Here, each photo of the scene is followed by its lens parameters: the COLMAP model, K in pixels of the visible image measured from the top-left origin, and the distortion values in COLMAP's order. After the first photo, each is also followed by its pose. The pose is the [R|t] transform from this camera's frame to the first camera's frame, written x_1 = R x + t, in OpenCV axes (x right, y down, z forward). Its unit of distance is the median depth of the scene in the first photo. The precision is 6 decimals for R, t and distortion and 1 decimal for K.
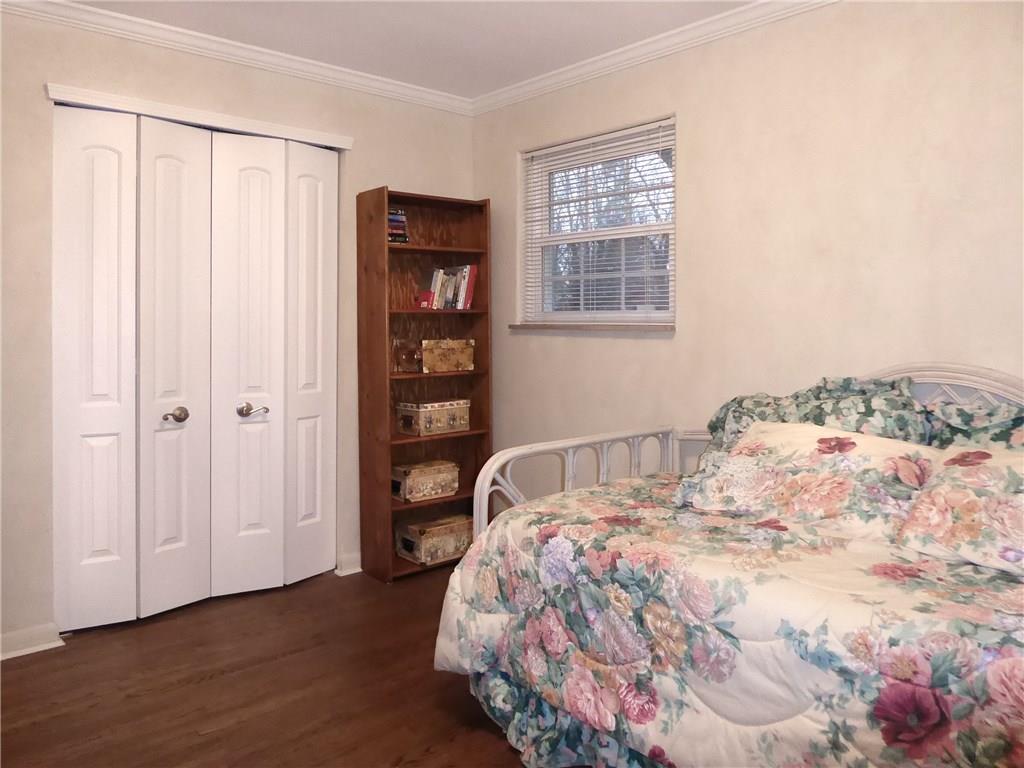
lens RADIAL K [[761.4, 0, 516.7], [0, 761.4, 376.4], [0, 0, 1]] dist [-0.028340, 0.008597]
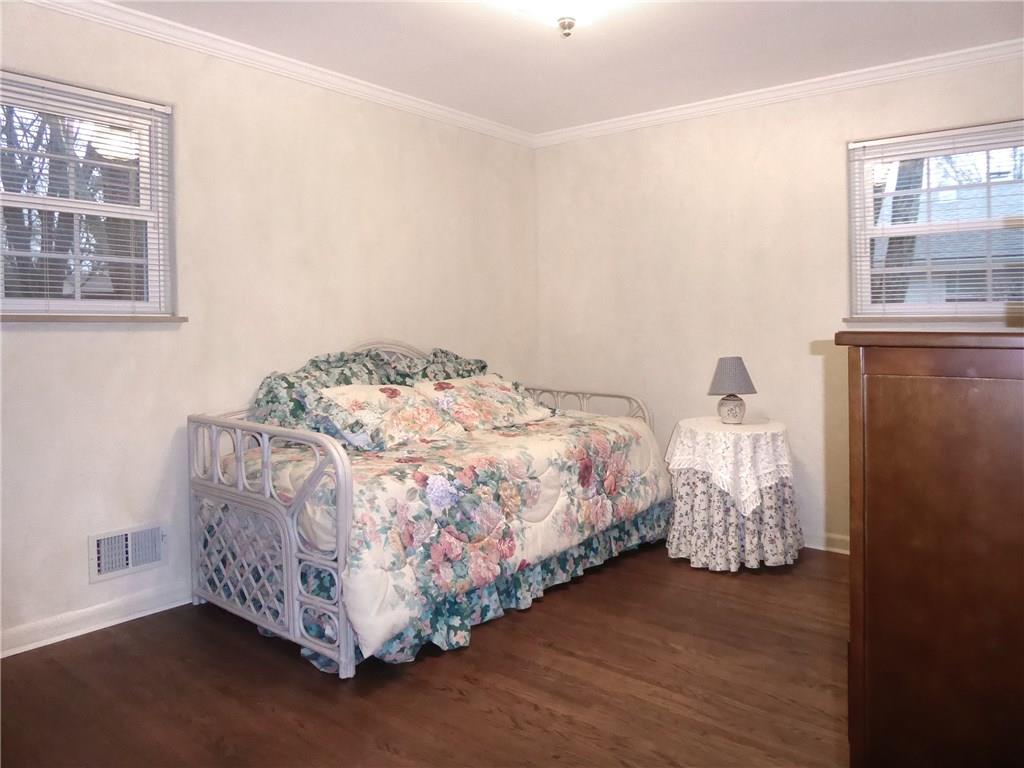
lens RADIAL K [[761.4, 0, 516.1], [0, 761.4, 391.4], [0, 0, 1]] dist [-0.028340, 0.008597]
pose [[-0.170881, -0.086587, 0.981480, -1.347158], [0.073641, 0.992223, 0.100357, -0.057150], [-0.982536, 0.089426, -0.163176, 1.158069]]
